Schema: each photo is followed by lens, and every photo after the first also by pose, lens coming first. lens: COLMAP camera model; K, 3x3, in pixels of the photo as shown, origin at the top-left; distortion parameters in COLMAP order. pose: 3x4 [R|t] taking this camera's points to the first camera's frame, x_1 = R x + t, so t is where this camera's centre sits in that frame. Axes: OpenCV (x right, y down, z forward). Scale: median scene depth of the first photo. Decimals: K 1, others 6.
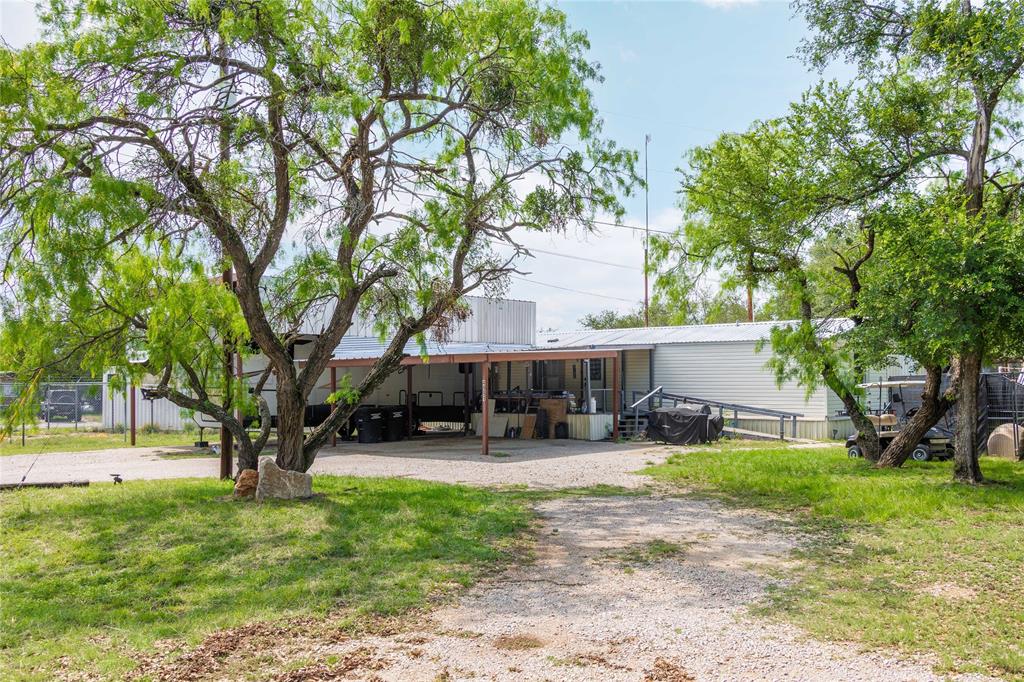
lens RADIAL K [[934.4, 0, 511.9], [0, 934.4, 345.1], [0, 0, 1]] dist [-0.031380, 0.000000]
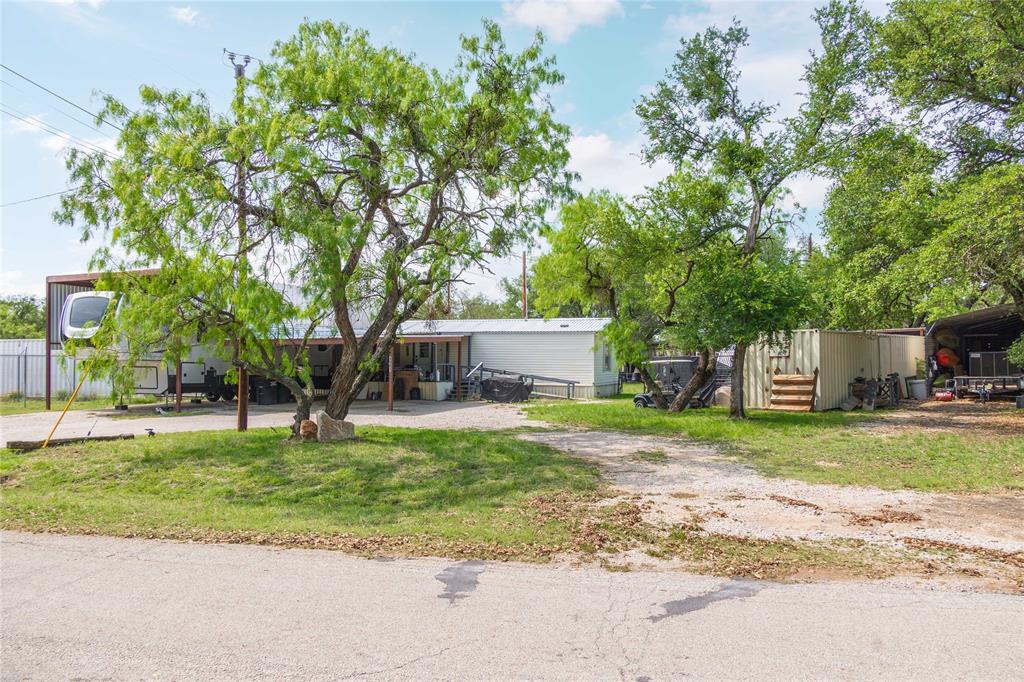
lens RADIAL K [[739.6, 0, 512.3], [0, 739.6, 340.9], [0, 0, 1]] dist [0.000068, -0.000006]
pose [[0.931378, 0.018688, 0.363573, -0.222617], [-0.023782, 0.999672, 0.009540, 0.000021], [-0.363276, -0.017532, 0.931517, -0.066573]]
